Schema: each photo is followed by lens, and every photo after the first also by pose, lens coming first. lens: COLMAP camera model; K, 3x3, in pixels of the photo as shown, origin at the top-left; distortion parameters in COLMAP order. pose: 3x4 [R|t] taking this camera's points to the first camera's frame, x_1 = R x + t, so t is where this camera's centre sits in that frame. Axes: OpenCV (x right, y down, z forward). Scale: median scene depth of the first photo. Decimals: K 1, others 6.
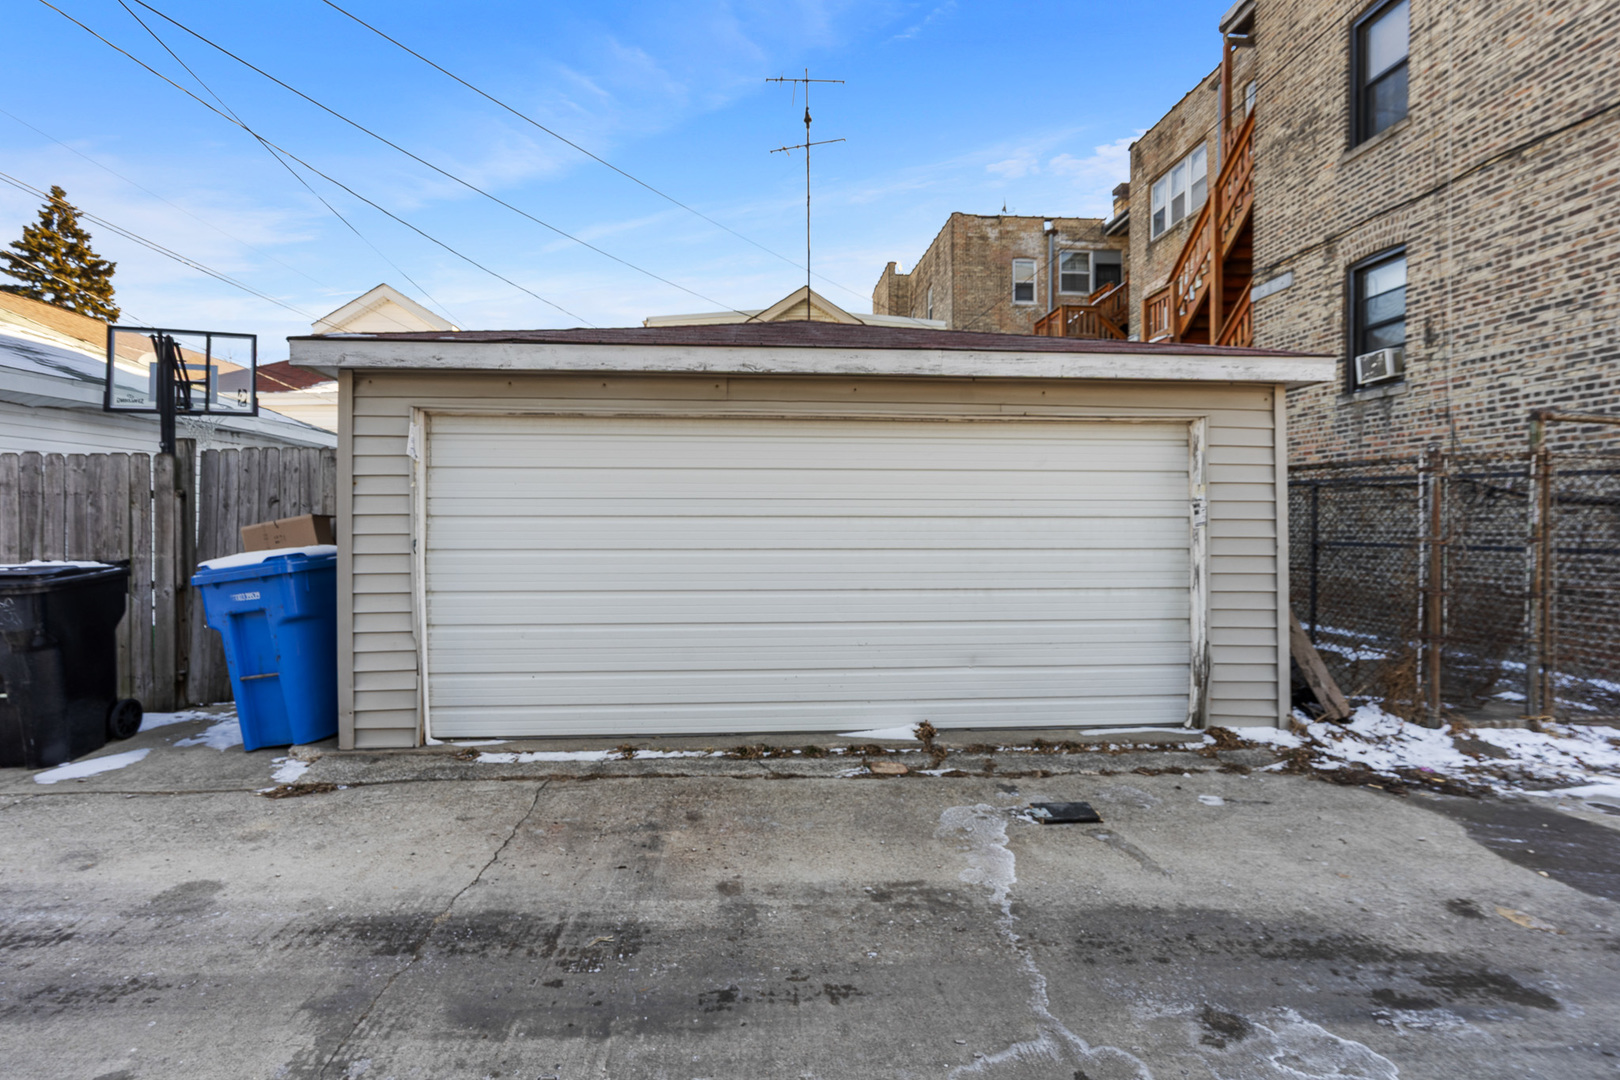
lens RADIAL K [[742.0, 0, 810.0], [0, 742.0, 524.9], [0, 0, 1]] dist [-0.001529, 0.001342]
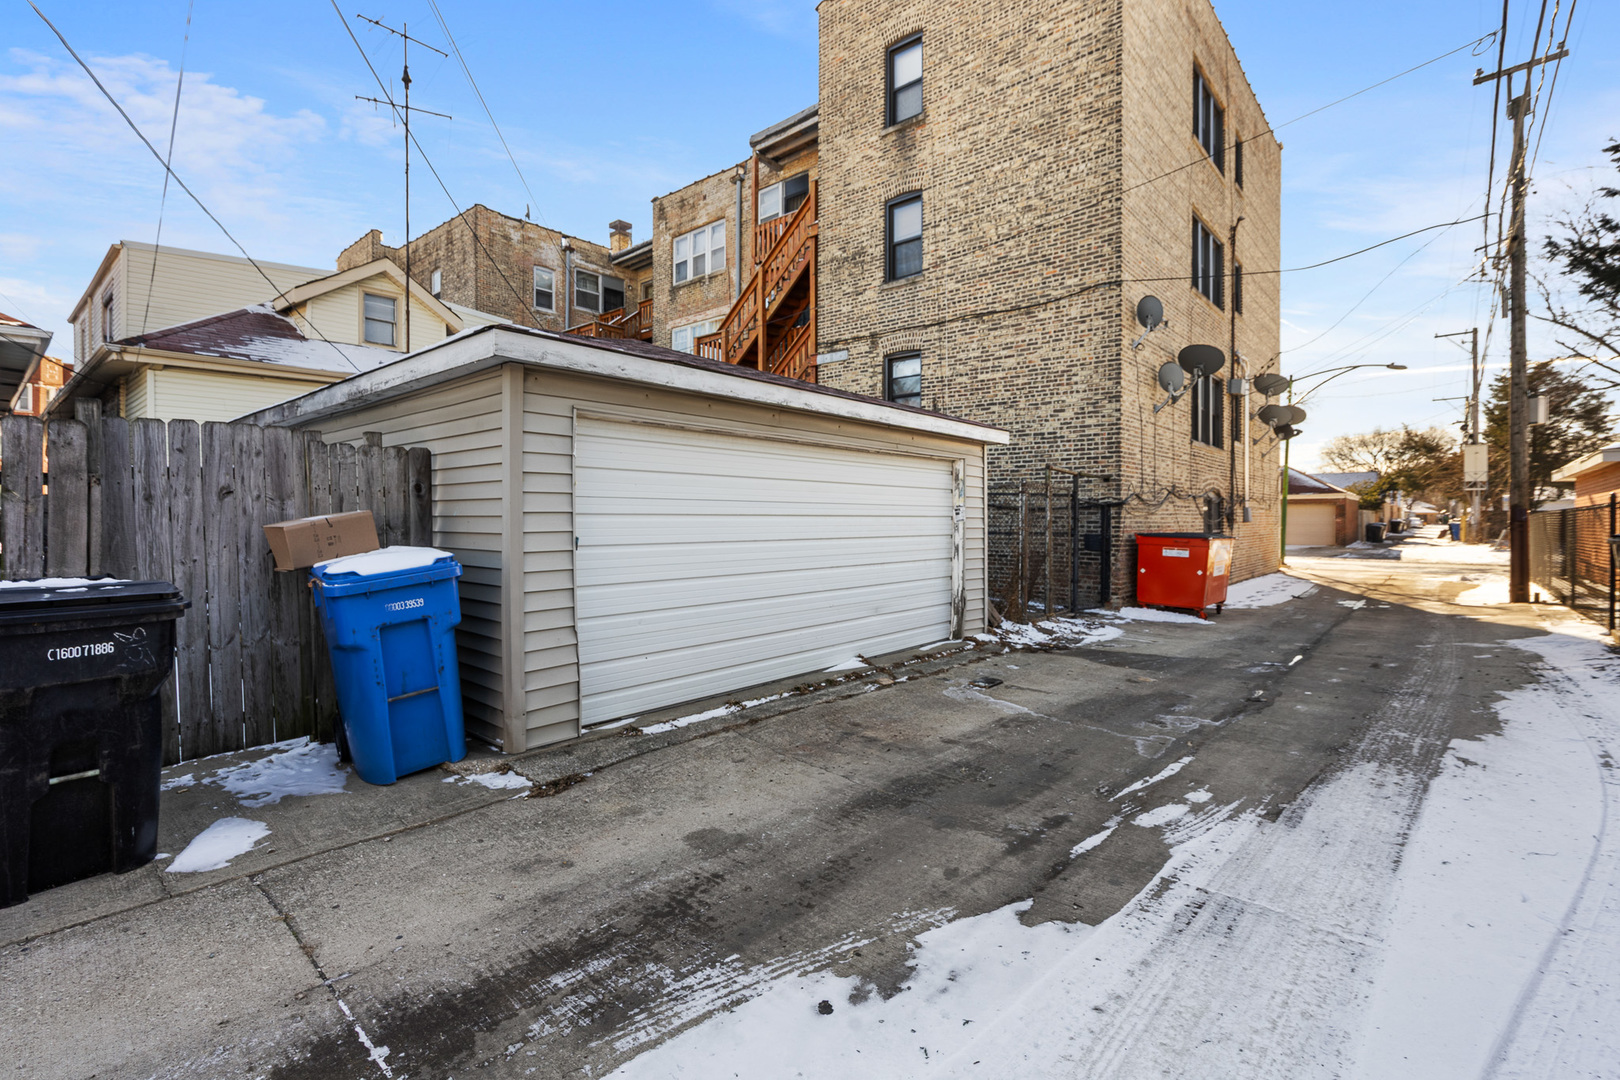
lens RADIAL K [[726.9, 0, 808.3], [0, 726.9, 522.7], [0, 0, 1]] dist [-0.008443, 0.000373]
pose [[0.709876, -0.003912, 0.704316, -0.579736], [0.002516, 0.999992, 0.003018, -0.001153], [-0.704322, -0.000371, 0.709881, 0.030175]]
